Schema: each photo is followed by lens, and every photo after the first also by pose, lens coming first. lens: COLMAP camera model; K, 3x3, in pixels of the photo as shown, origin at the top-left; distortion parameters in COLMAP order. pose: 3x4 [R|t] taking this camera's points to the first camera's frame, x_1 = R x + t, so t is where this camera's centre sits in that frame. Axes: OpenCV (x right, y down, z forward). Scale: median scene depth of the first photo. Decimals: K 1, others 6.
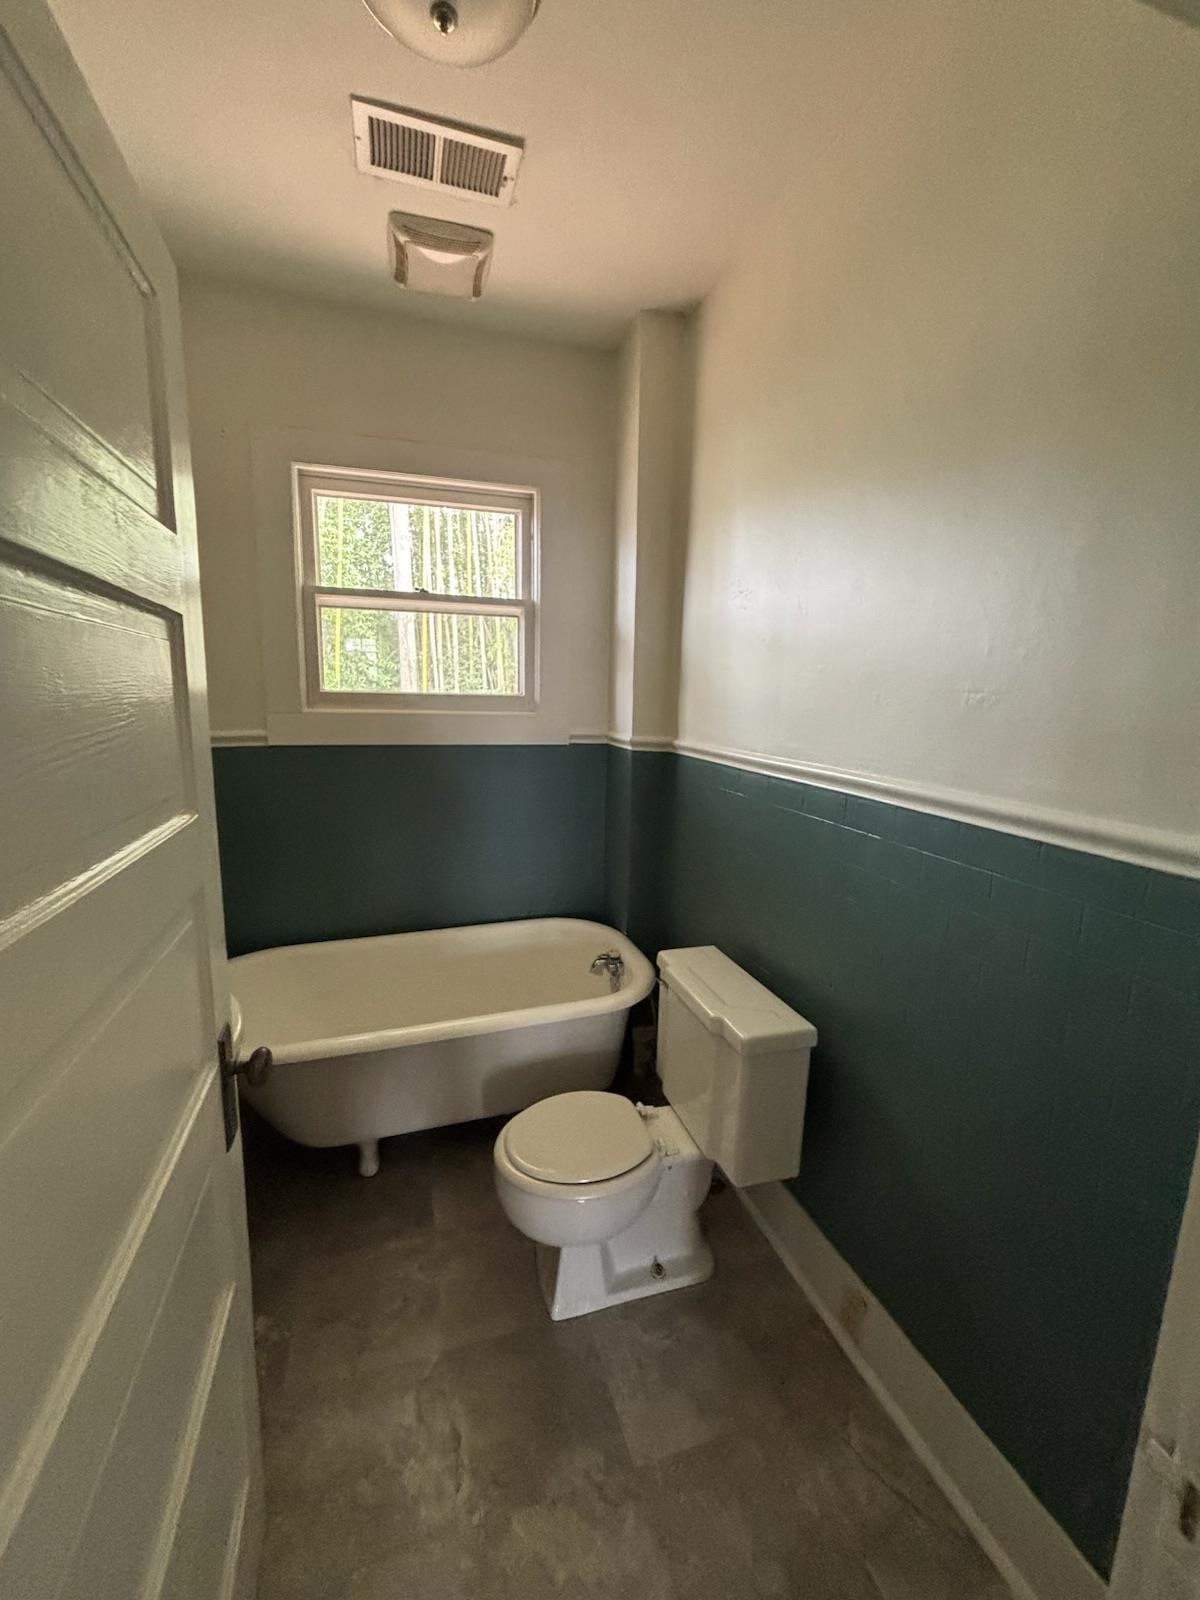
lens RADIAL K [[643.5, 0, 599.4], [0, 643.5, 798.6], [0, 0, 1]] dist [-0.003708, -0.000262]
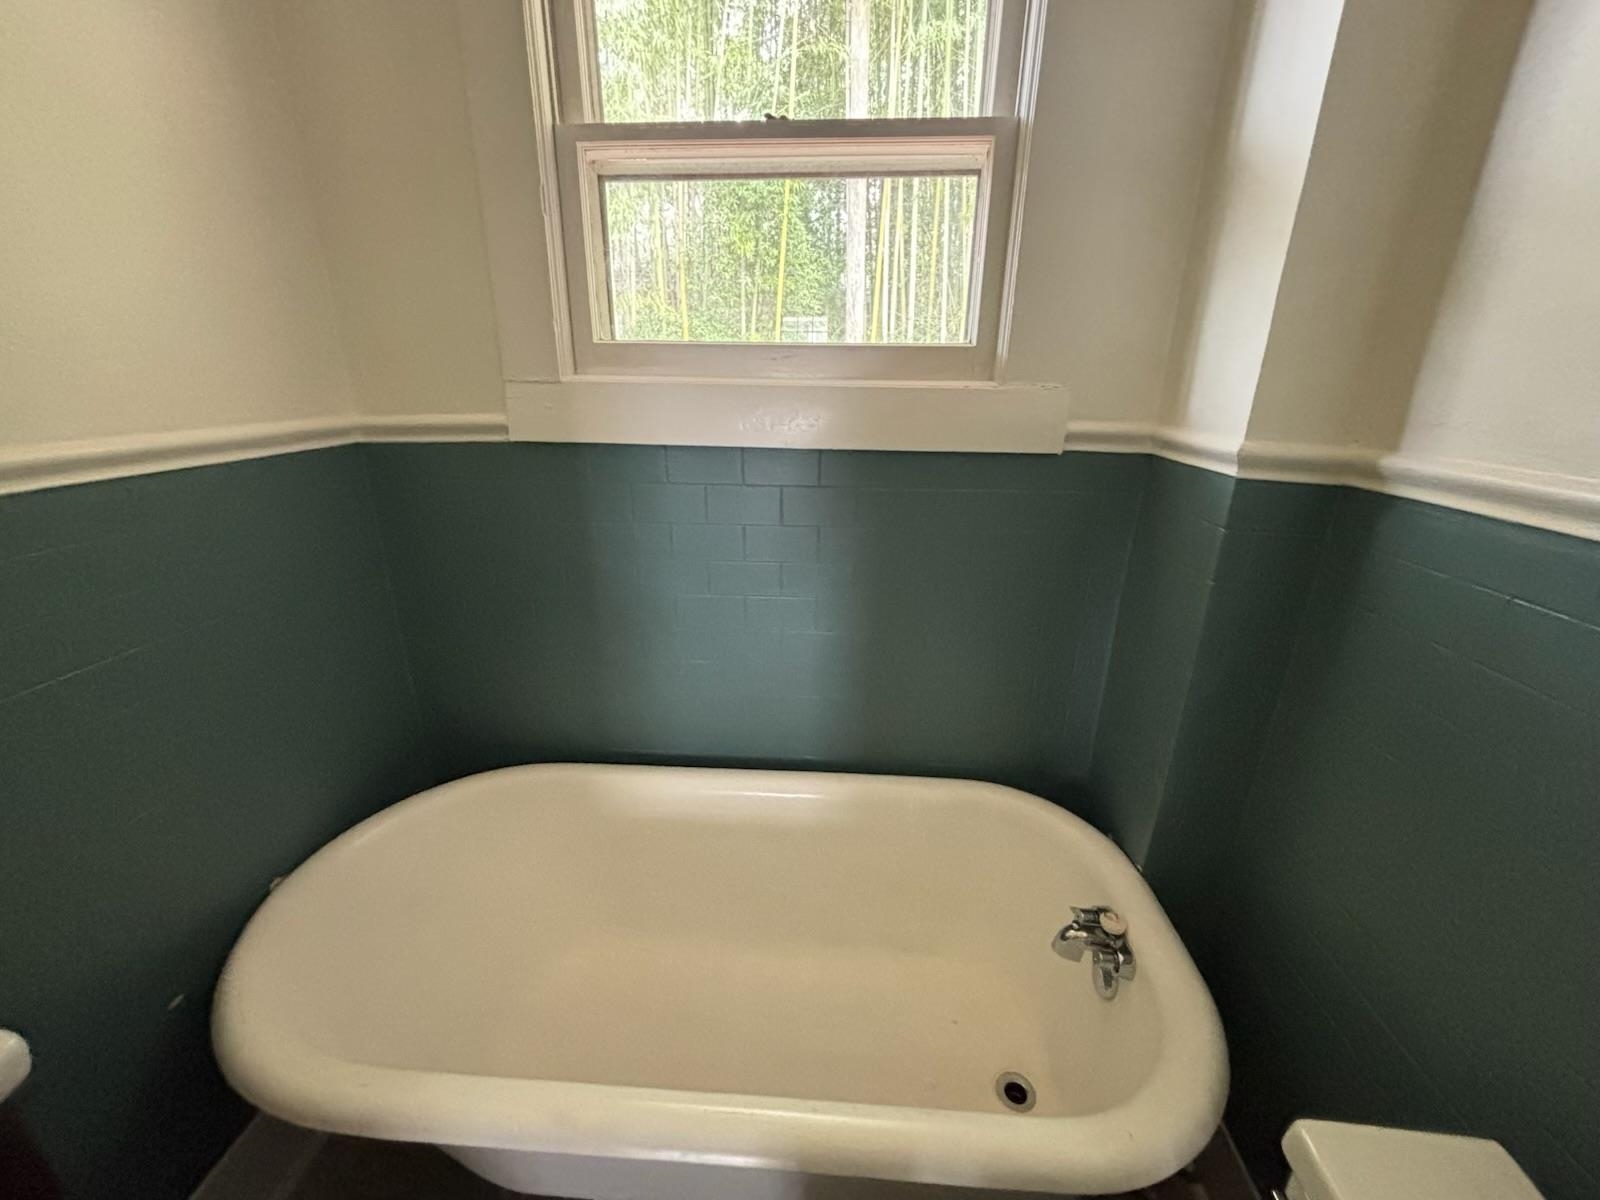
lens RADIAL K [[643.5, 0, 804.6], [0, 643.5, 611.2], [0, 0, 1]] dist [-0.003708, -0.000262]
pose [[0.927492, 0.119328, -0.354287, -0.041574], [-0.054132, 0.980570, 0.188554, -0.049778], [0.369903, -0.155704, 0.915930, 0.482798]]
